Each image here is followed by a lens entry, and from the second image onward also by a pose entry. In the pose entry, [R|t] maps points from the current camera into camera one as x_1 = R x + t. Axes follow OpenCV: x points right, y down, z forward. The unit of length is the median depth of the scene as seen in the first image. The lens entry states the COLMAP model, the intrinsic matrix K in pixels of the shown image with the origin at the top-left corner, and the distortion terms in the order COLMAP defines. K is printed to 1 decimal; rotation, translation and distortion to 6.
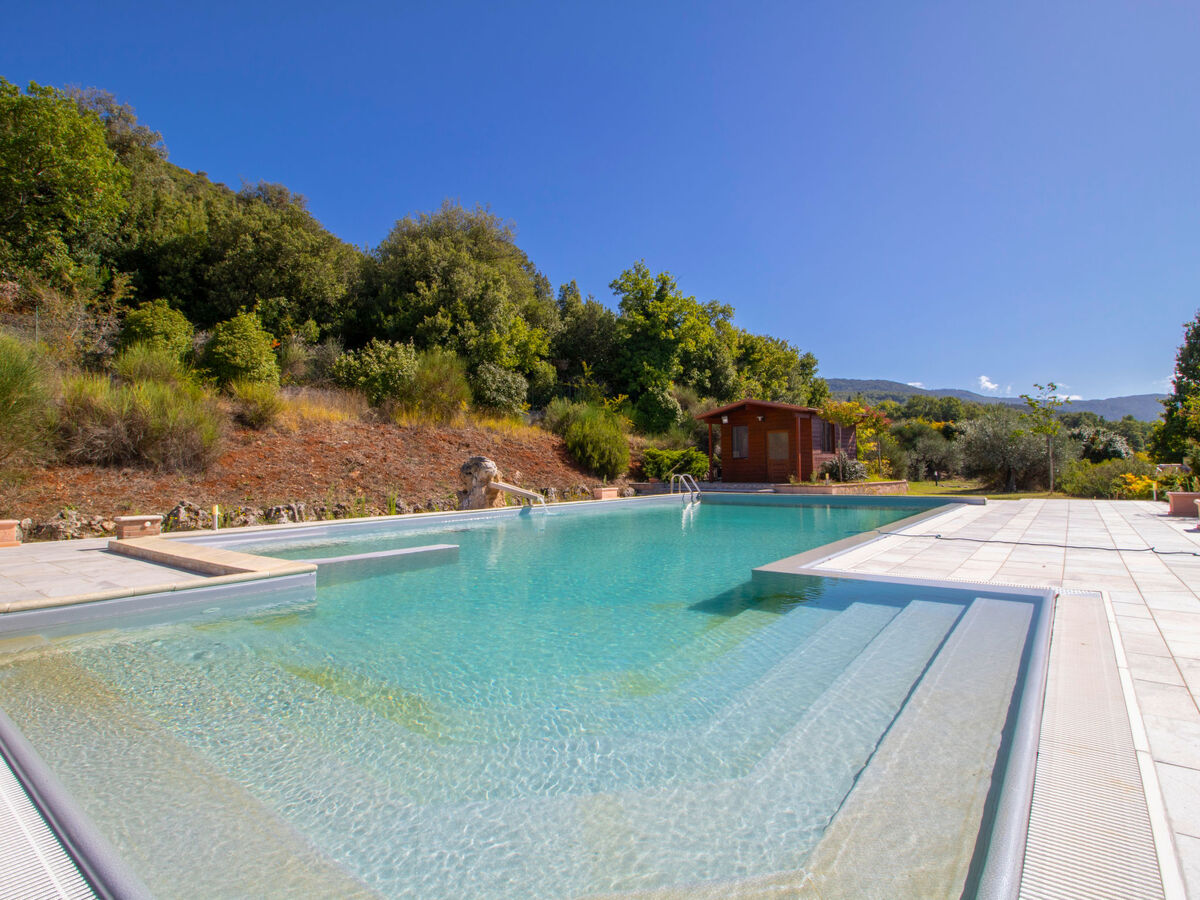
lens RADIAL K [[629.6, 0, 602.0], [0, 629.6, 436.9], [0, 0, 1]] dist [-0.007082, -0.004757]
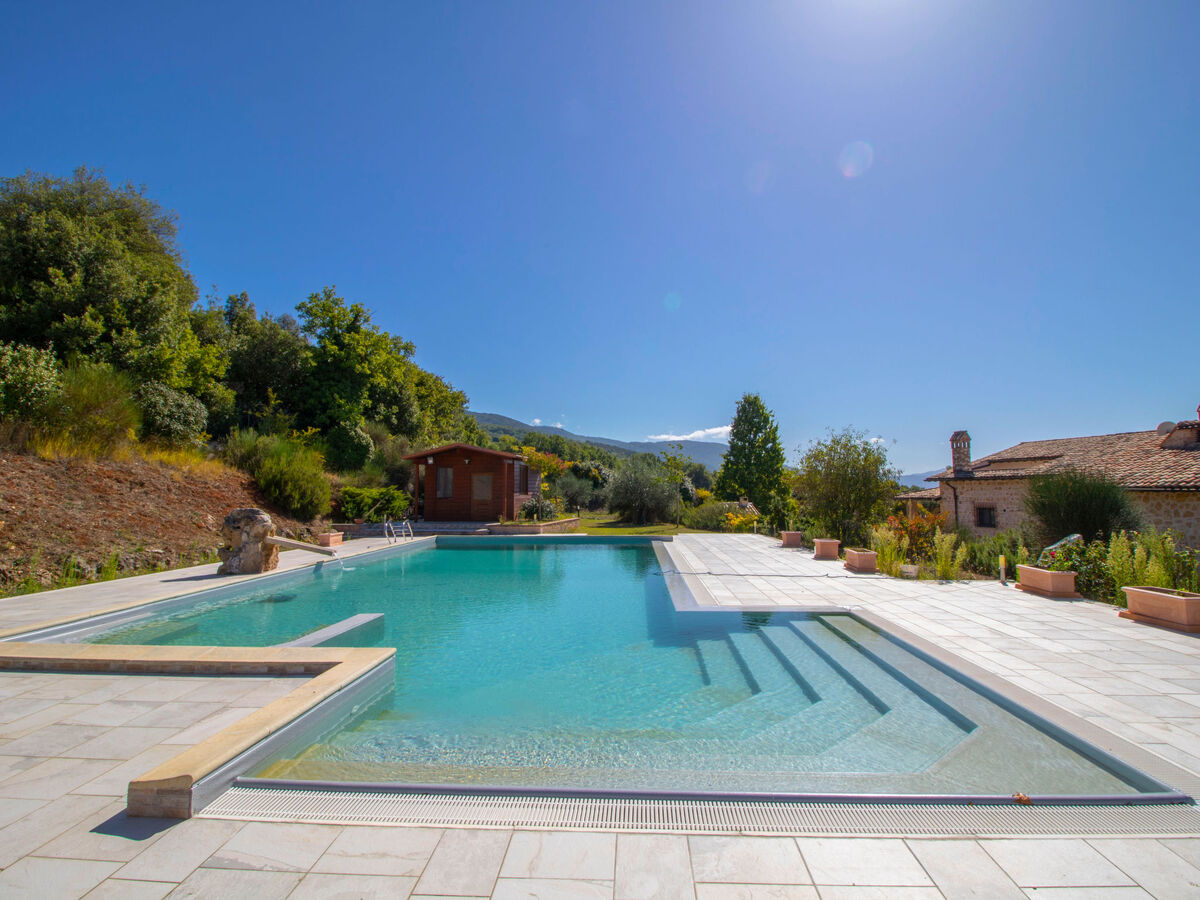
lens RADIAL K [[629.6, 0, 610.1], [0, 629.6, 431.7], [0, 0, 1]] dist [-0.007082, -0.004757]
pose [[0.822047, 0.062574, 0.565972, -0.144636], [-0.033727, 0.997549, -0.061302, -0.020564], [-0.568421, 0.031304, 0.822142, -0.018591]]
